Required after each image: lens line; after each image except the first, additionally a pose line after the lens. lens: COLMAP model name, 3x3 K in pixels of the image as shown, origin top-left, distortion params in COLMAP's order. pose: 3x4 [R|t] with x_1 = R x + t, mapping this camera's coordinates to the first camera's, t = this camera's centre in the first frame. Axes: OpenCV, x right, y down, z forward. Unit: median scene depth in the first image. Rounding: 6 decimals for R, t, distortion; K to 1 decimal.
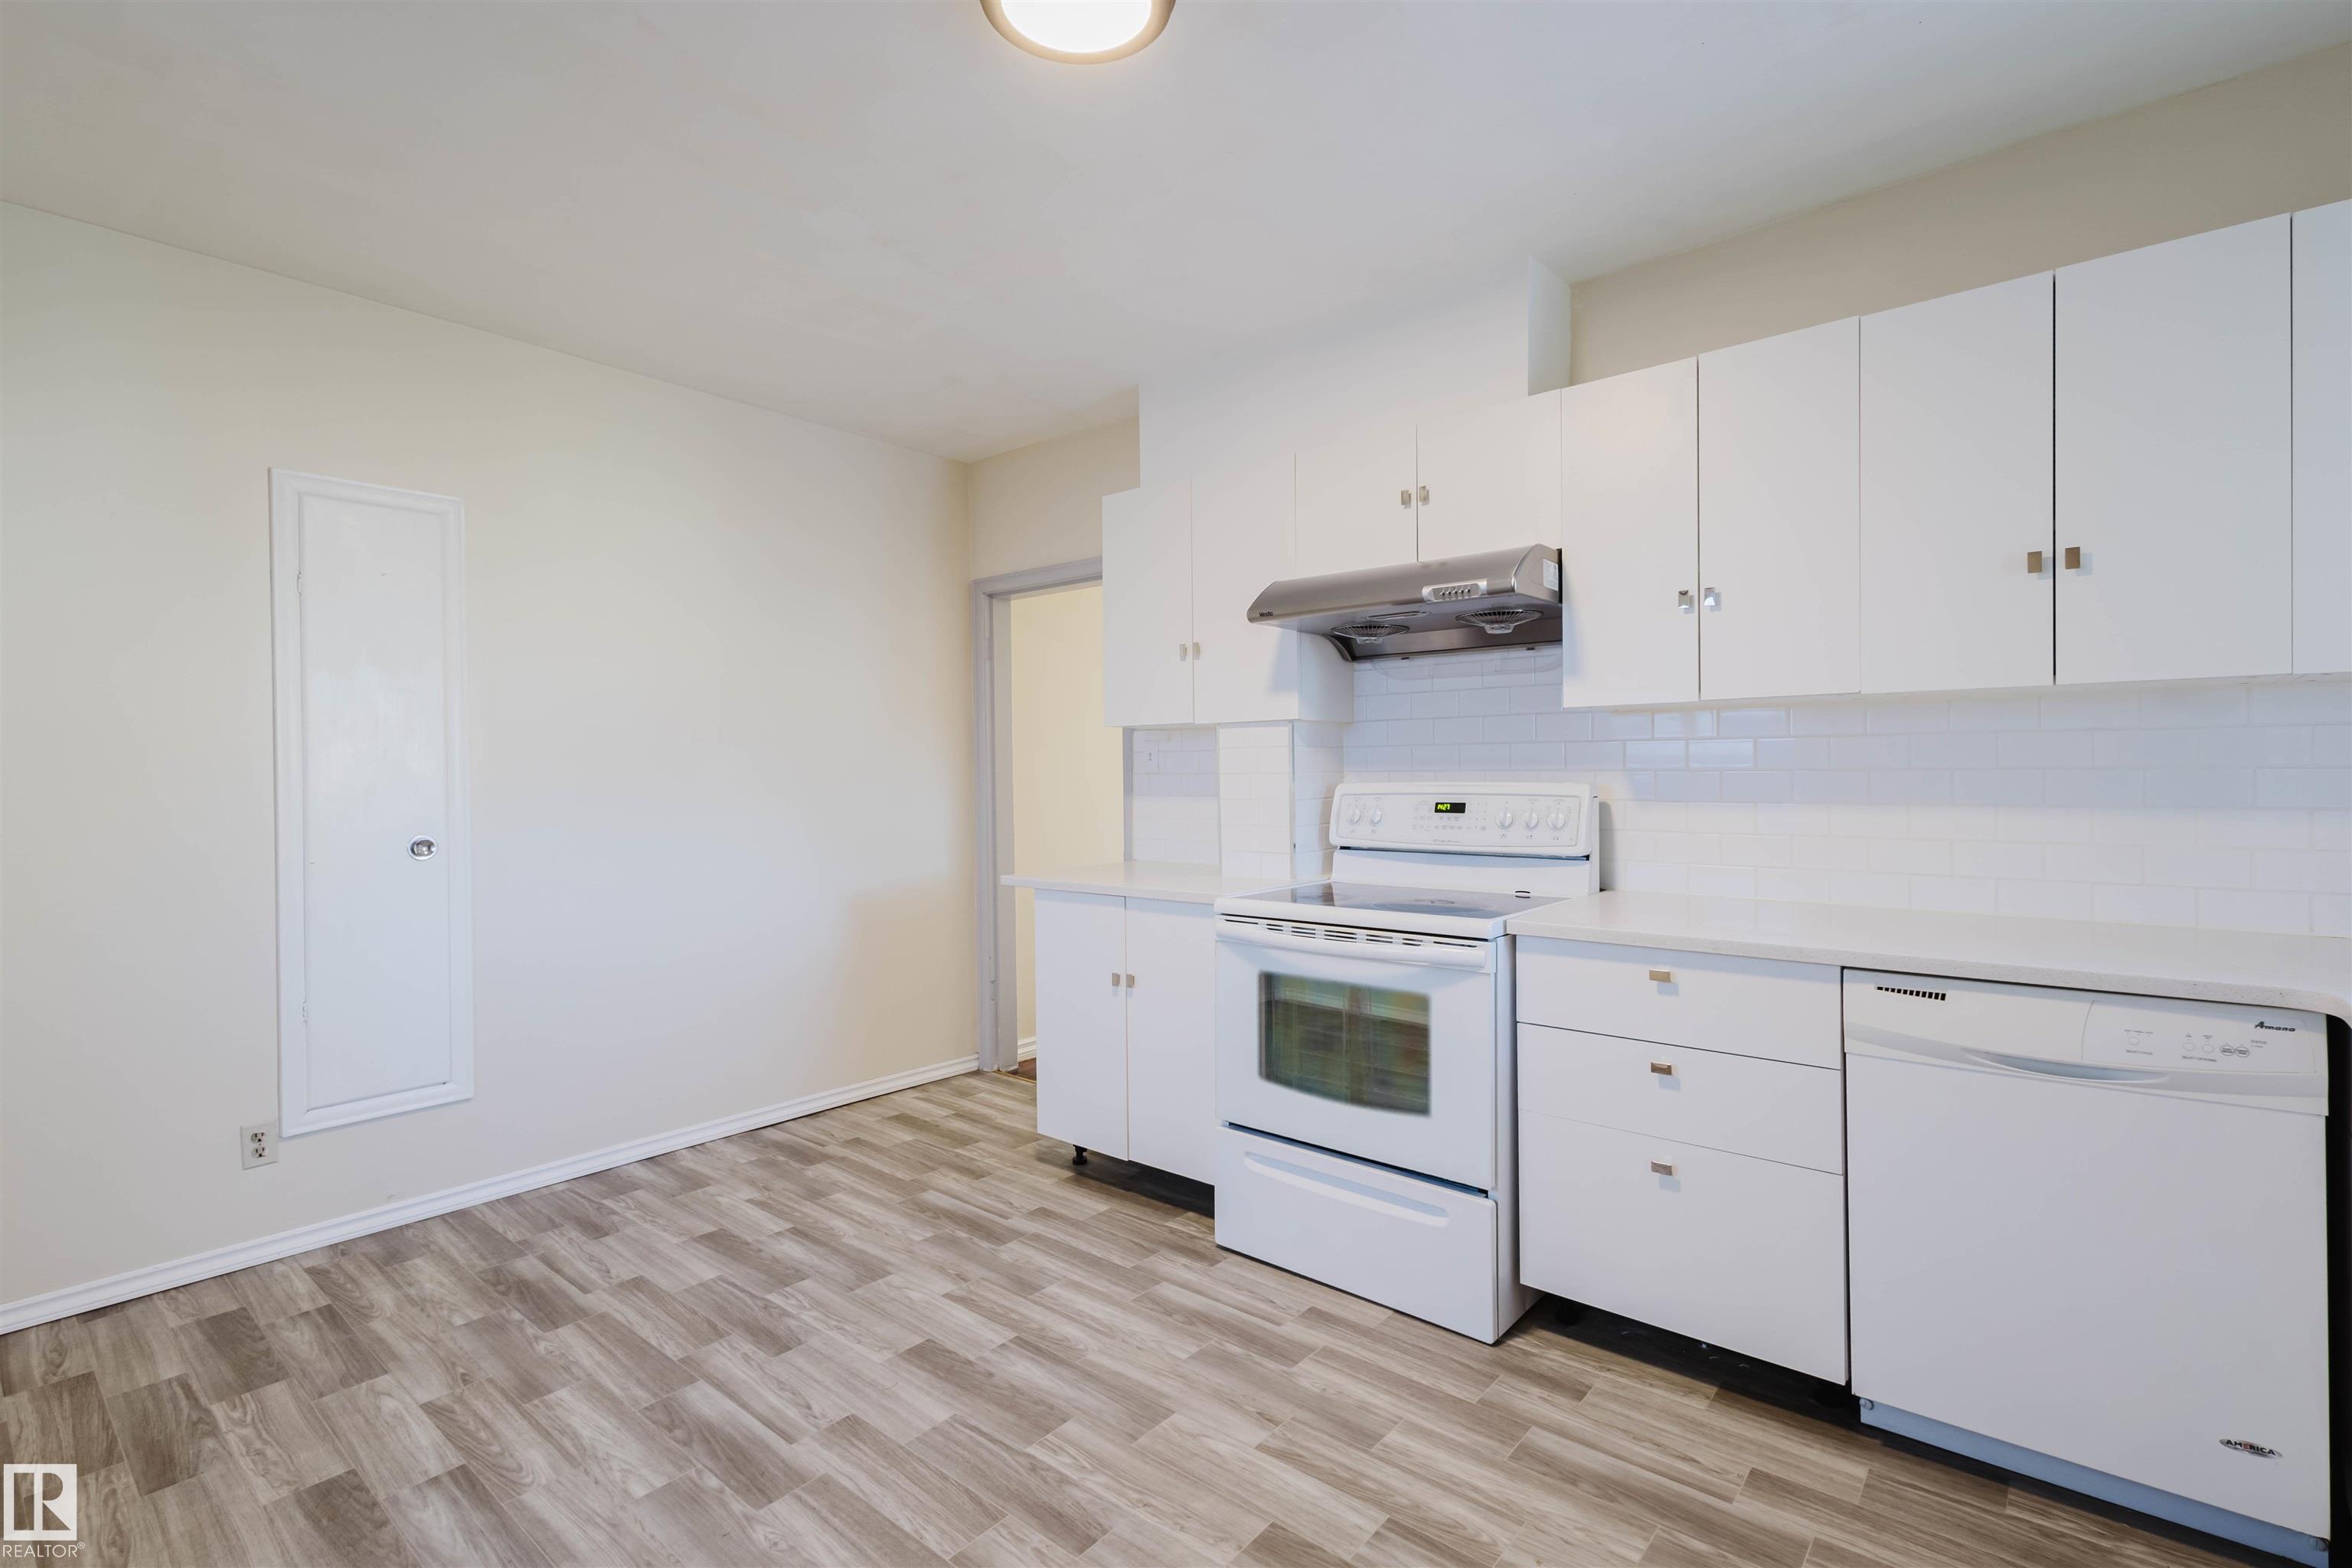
lens RADIAL K [[1082.0, 0, 1188.1], [0, 1082.0, 779.9], [0, 0, 1]] dist [0.010942, -0.002985]
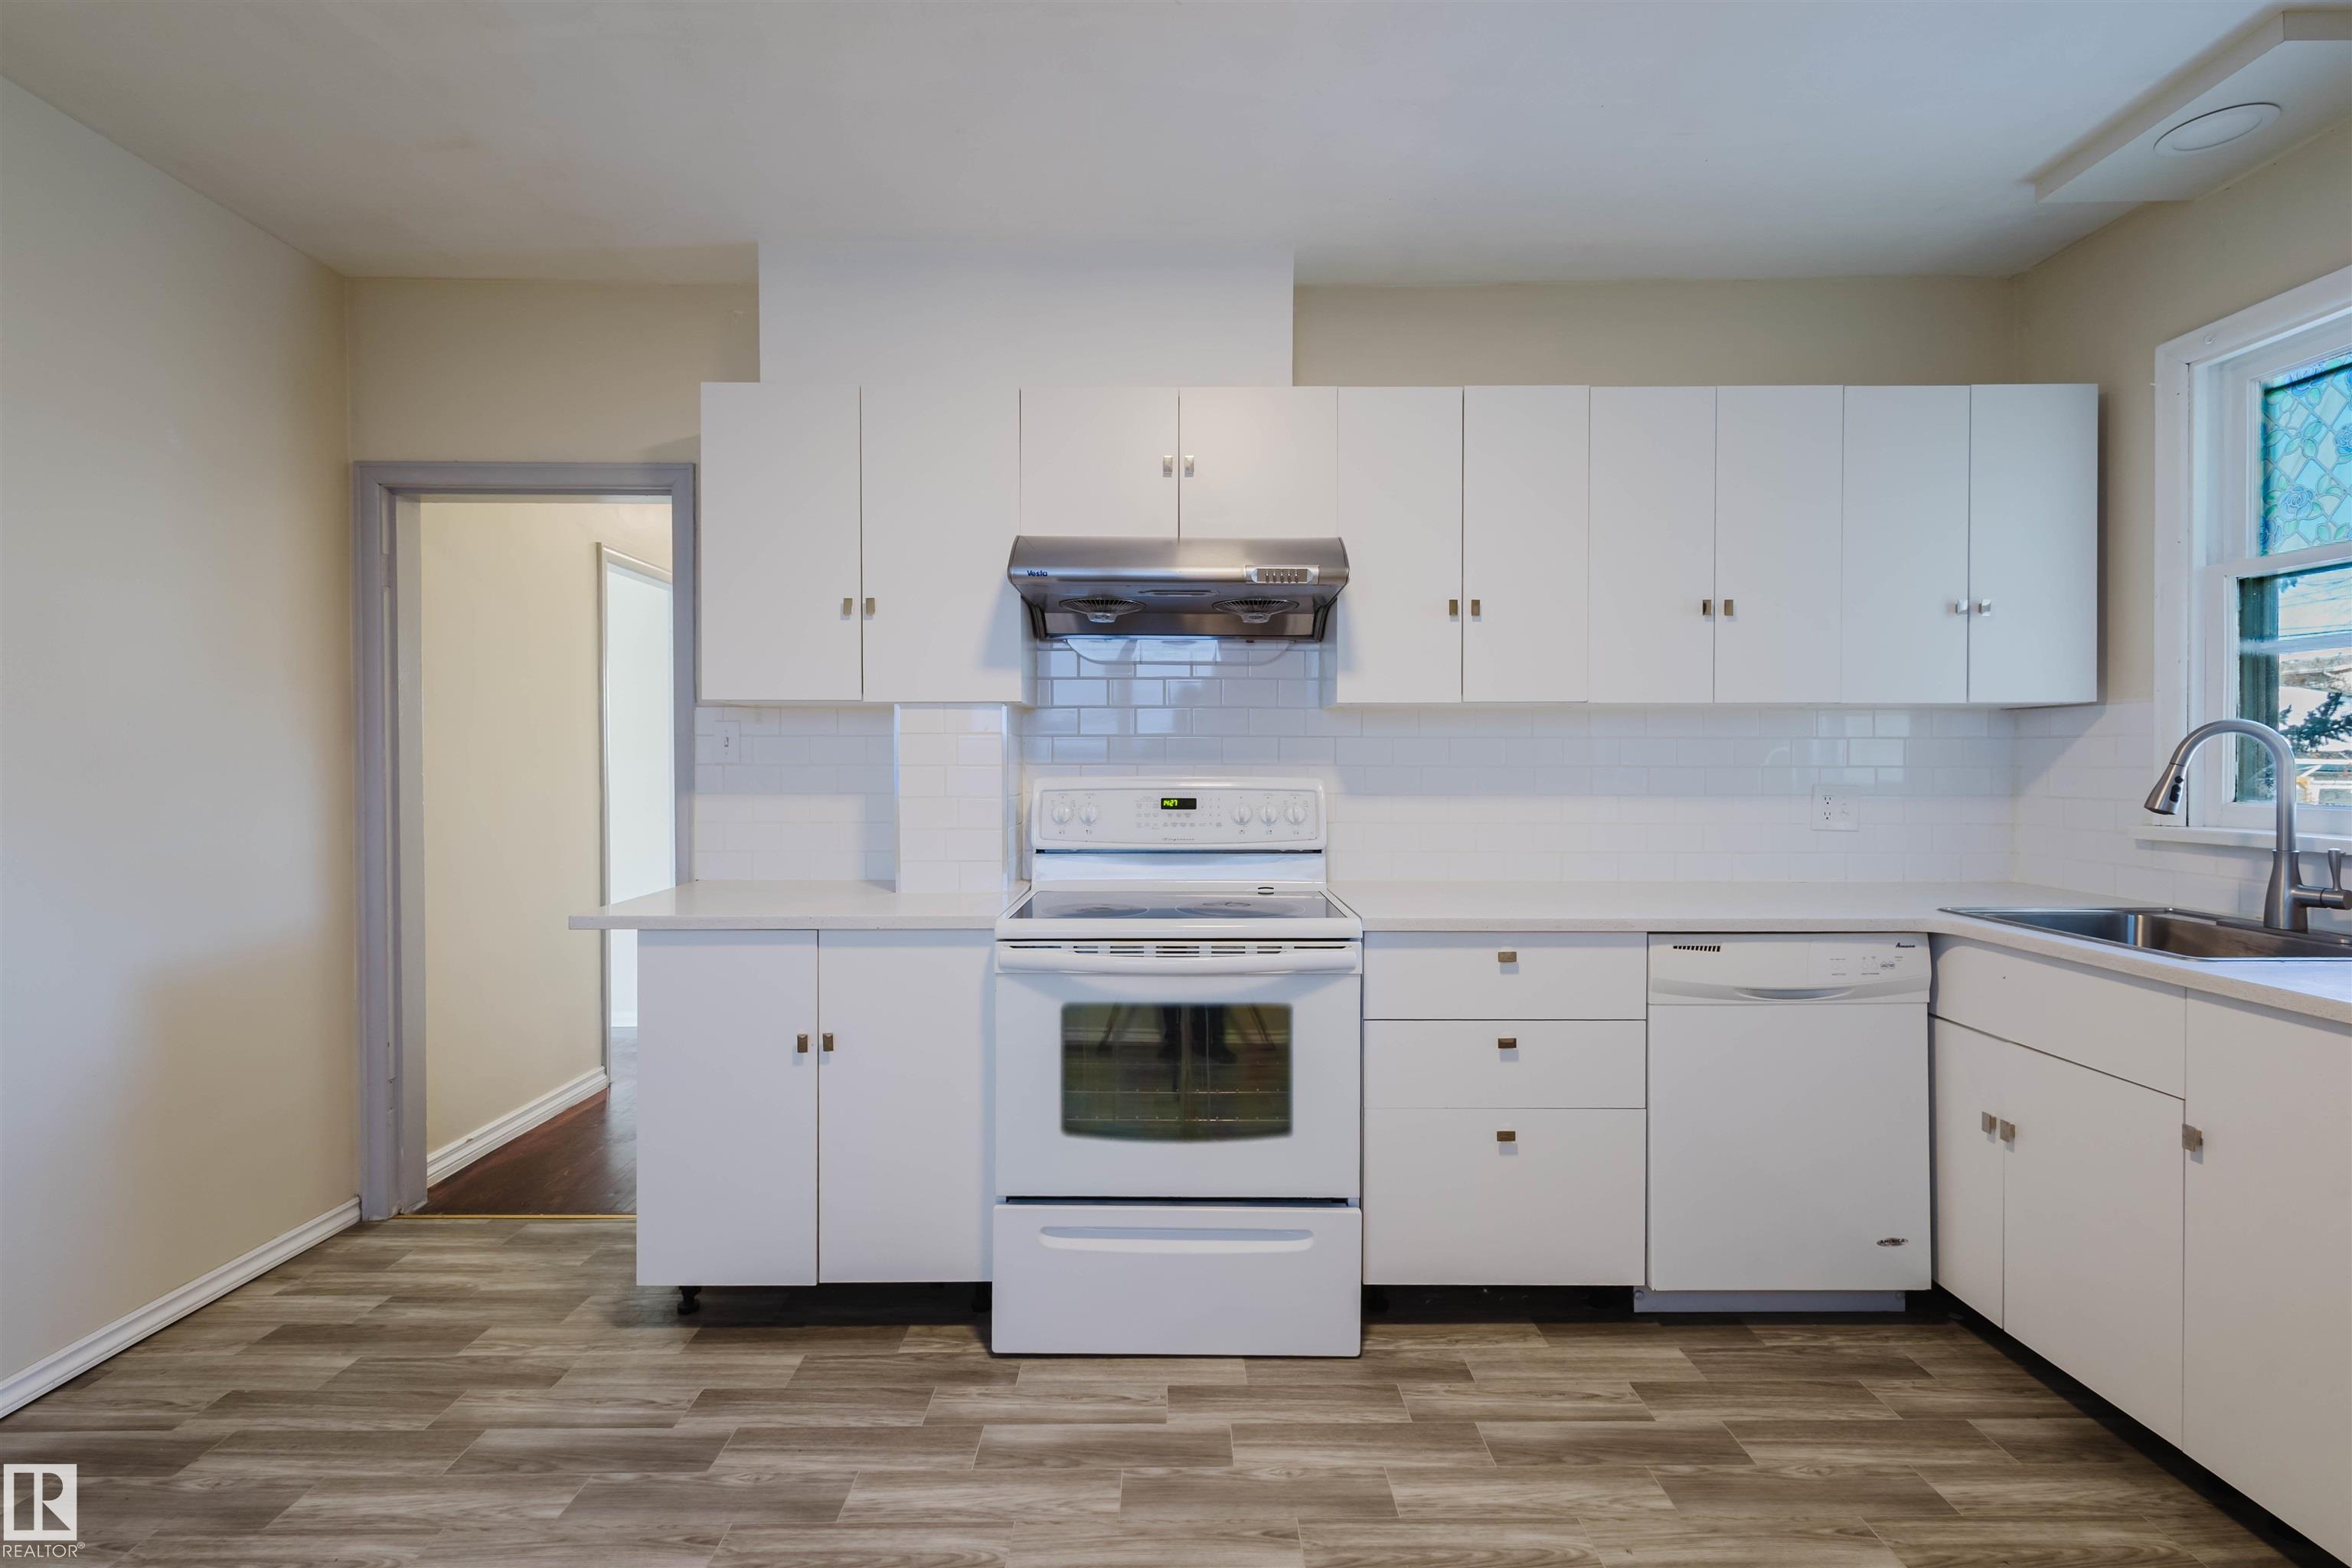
lens RADIAL K [[1082.0, 0, 1187.3], [0, 1082.0, 776.9], [0, 0, 1]] dist [0.010942, -0.002985]
pose [[0.761124, 0.001845, 0.648603, -0.386547], [-0.002416, 0.999997, -0.000009, 0.002639], [-0.648602, -0.001560, 0.761126, 0.301021]]
